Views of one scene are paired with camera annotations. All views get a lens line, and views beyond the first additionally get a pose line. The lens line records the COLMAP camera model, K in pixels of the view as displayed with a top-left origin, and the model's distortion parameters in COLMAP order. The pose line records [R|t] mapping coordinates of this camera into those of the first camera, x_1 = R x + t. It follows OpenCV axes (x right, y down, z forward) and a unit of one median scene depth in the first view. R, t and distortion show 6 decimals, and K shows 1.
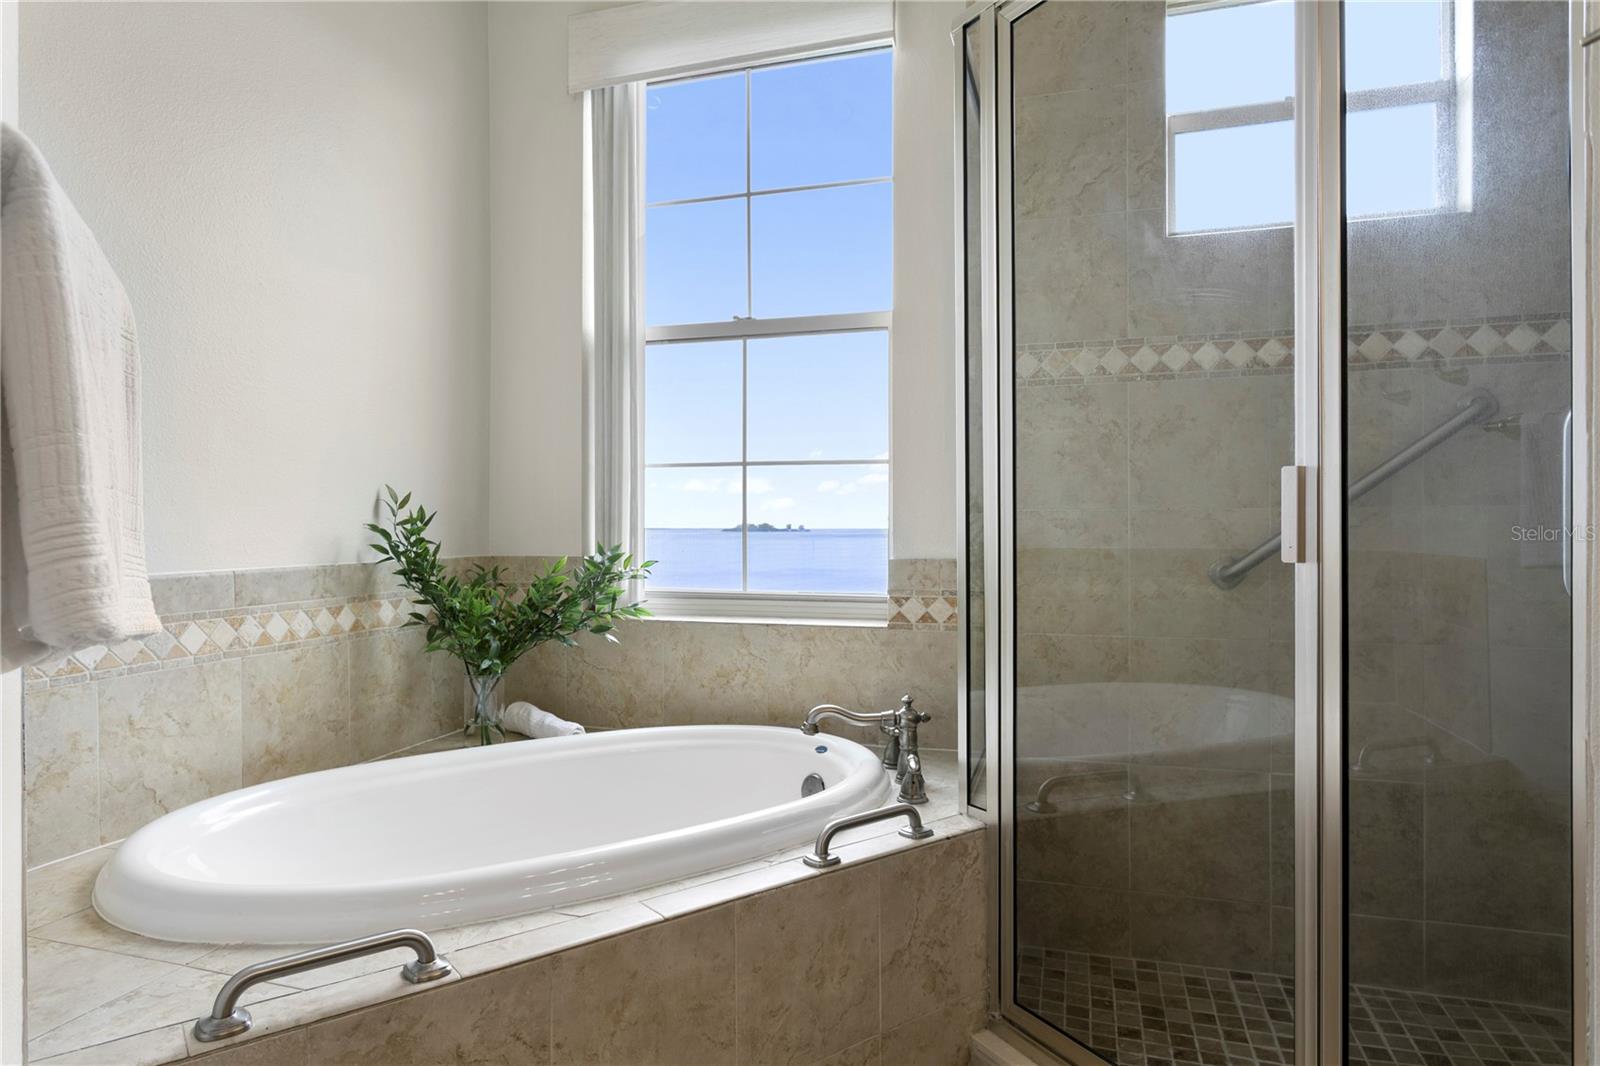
lens RADIAL K [[931.3, 0, 783.1], [0, 931.3, 535.1], [0, 0, 1]] dist [-0.006185, 0.001182]
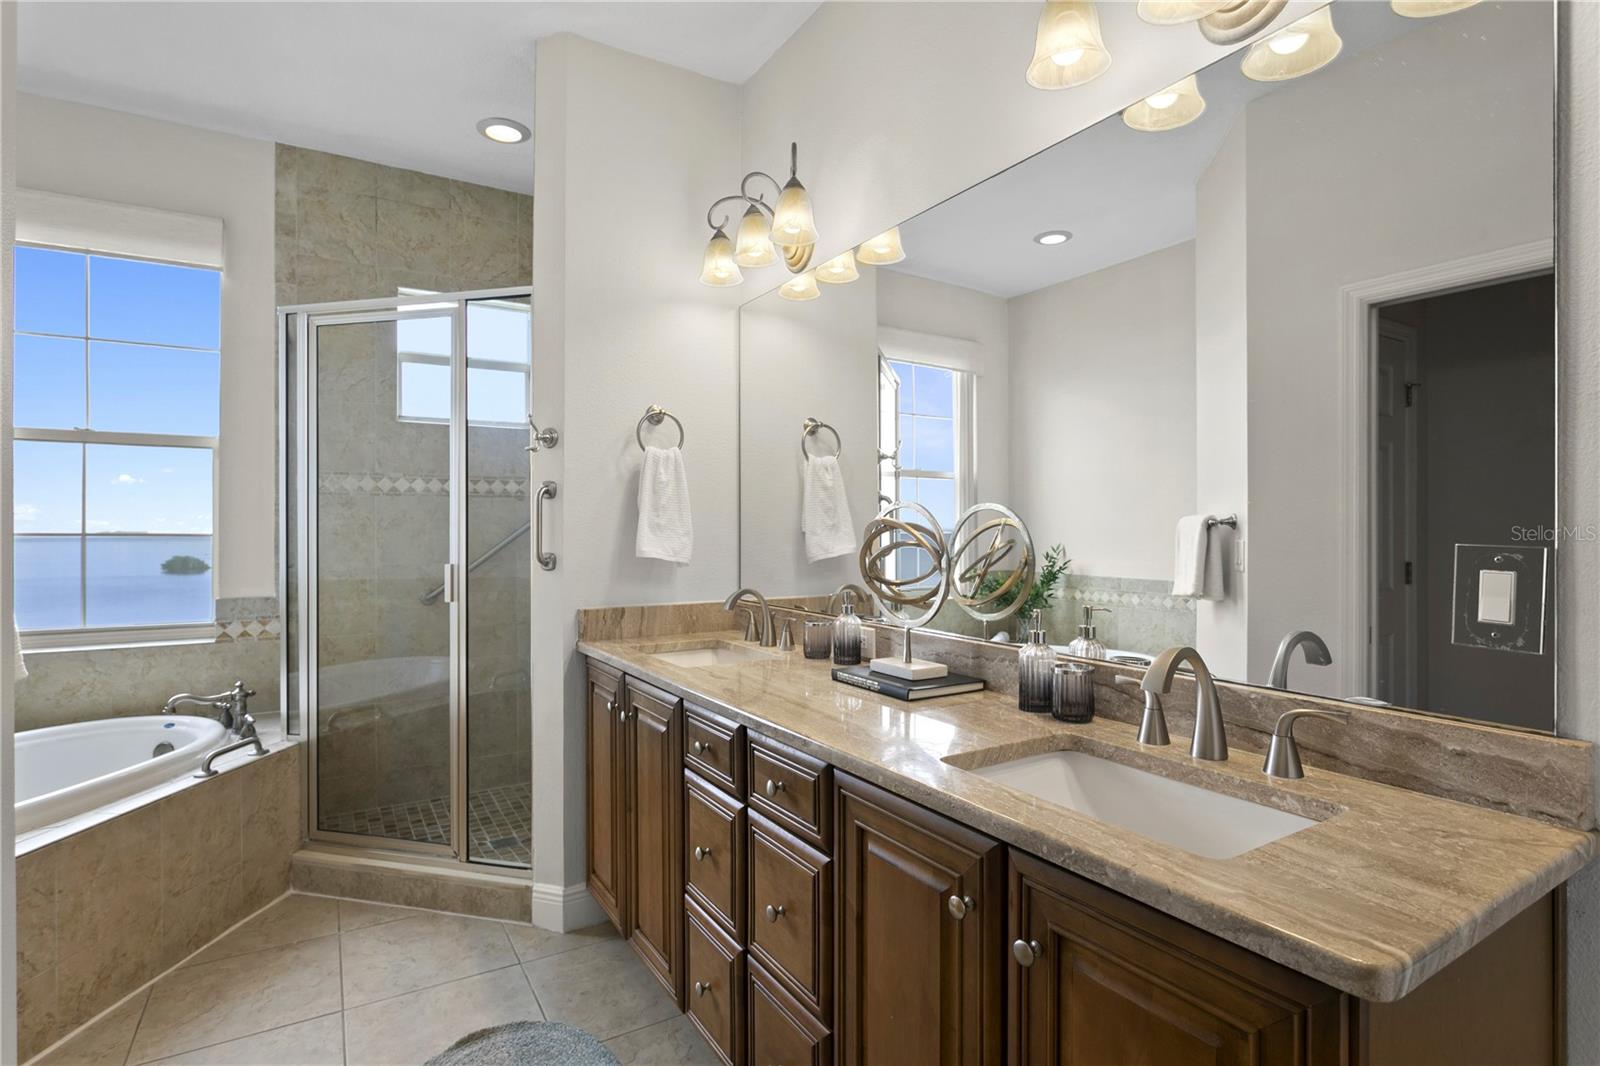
lens RADIAL K [[800.3, 0, 784.3], [0, 800.3, 527.2], [0, 0, 1]] dist [-0.009712, 0.003766]
pose [[0.661968, 0.003034, 0.749526, -0.300875], [0.000337, 0.999991, -0.004345, -0.103184], [-0.749532, 0.003129, 0.661960, -0.706530]]
